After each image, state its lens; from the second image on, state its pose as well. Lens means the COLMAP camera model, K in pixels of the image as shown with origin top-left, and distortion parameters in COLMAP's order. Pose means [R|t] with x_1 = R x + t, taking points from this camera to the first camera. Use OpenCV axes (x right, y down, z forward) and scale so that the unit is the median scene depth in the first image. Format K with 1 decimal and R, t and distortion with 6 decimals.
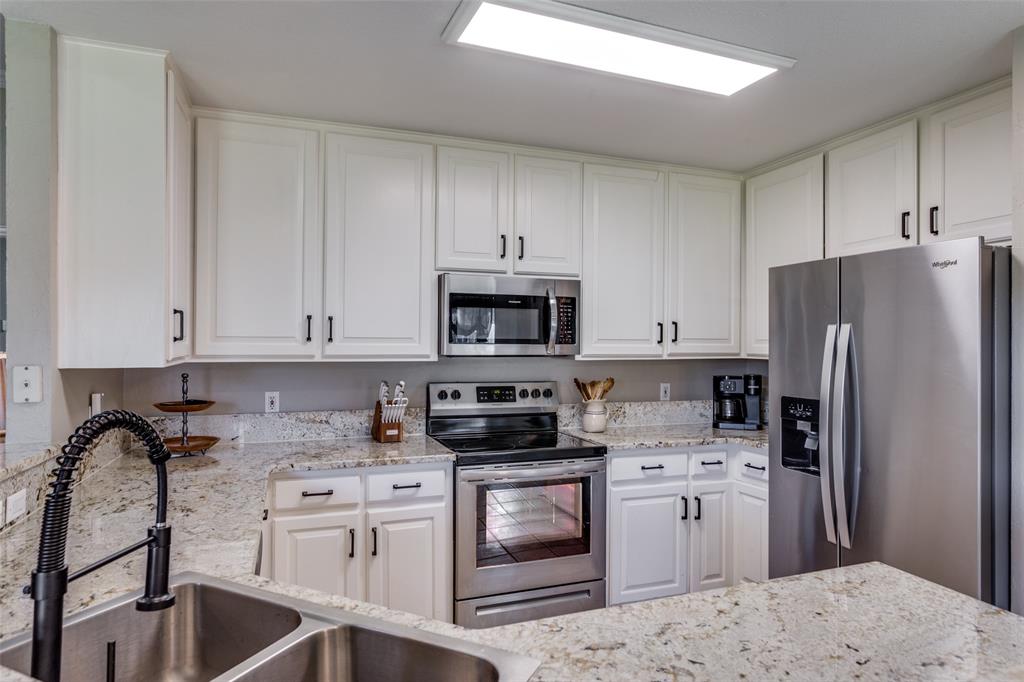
lens RADIAL K [[594.4, 0, 501.7], [0, 594.4, 341.5], [0, 0, 1]] dist [-0.008908, 0.004219]
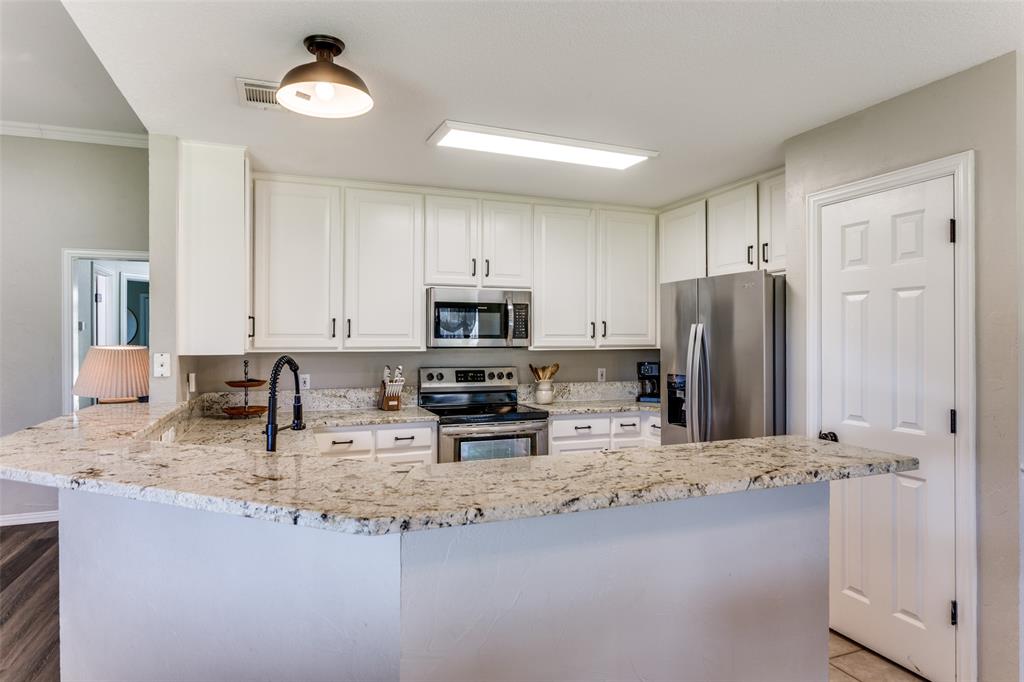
lens RADIAL K [[594.4, 0, 510.2], [0, 594.4, 334.8], [0, 0, 1]] dist [-0.008908, 0.004219]
pose [[0.999590, -0.004335, 0.028302, 0.048644], [0.004479, 0.999977, -0.005016, 0.002911], [-0.028280, 0.005141, 0.999587, -0.387462]]
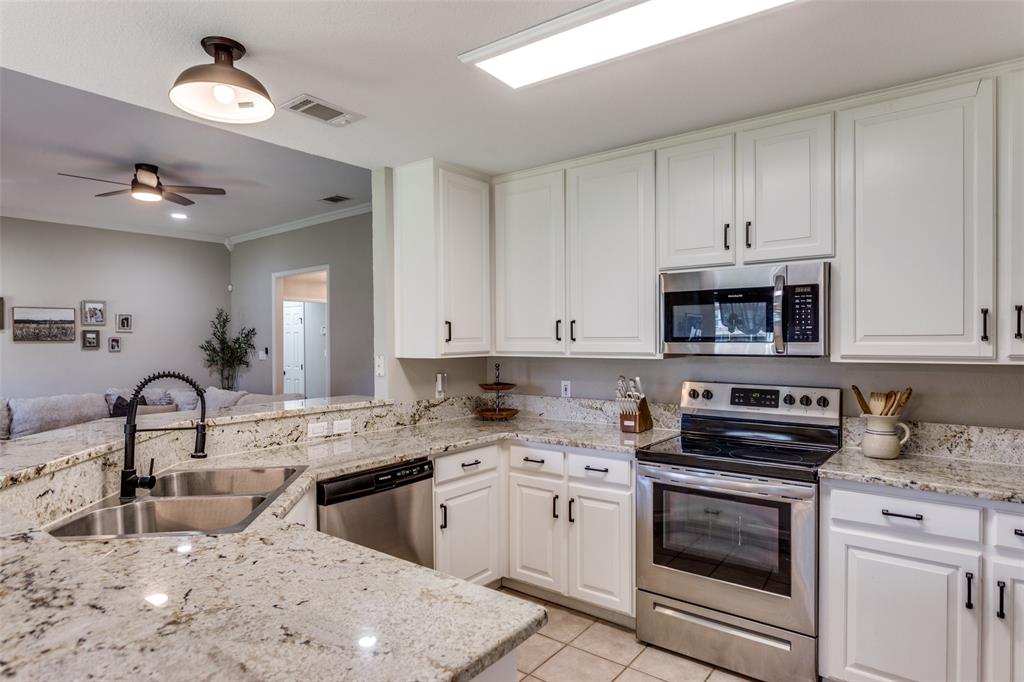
lens RADIAL K [[574.8, 0, 513.6], [0, 574.8, 342.8], [0, 0, 1]] dist [-0.012953, 0.003177]
pose [[0.541505, -0.003702, -0.840689, 0.598408], [0.008210, 0.999966, 0.000885, 0.001667], [0.840657, -0.007381, 0.541517, 0.250391]]
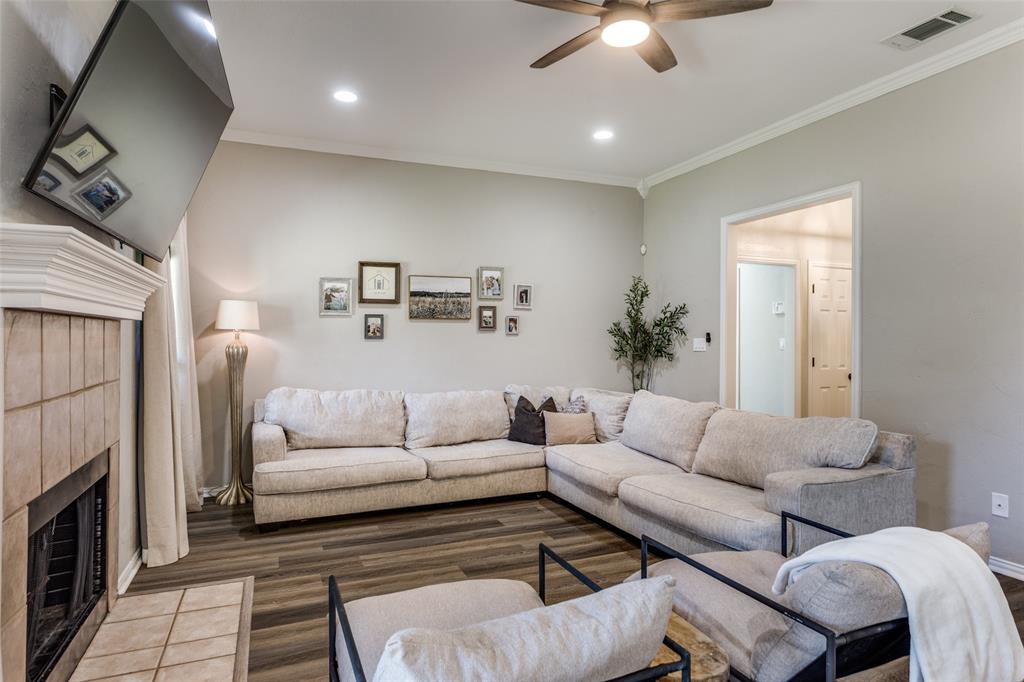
lens RADIAL K [[594.4, 0, 503.5], [0, 594.4, 335.0], [0, 0, 1]] dist [-0.008908, 0.004219]
pose [[0.032282, -0.001742, -0.999477, -0.563715], [-0.006920, 0.999974, -0.001966, 0.034170], [0.999455, 0.006980, 0.032269, 0.033000]]
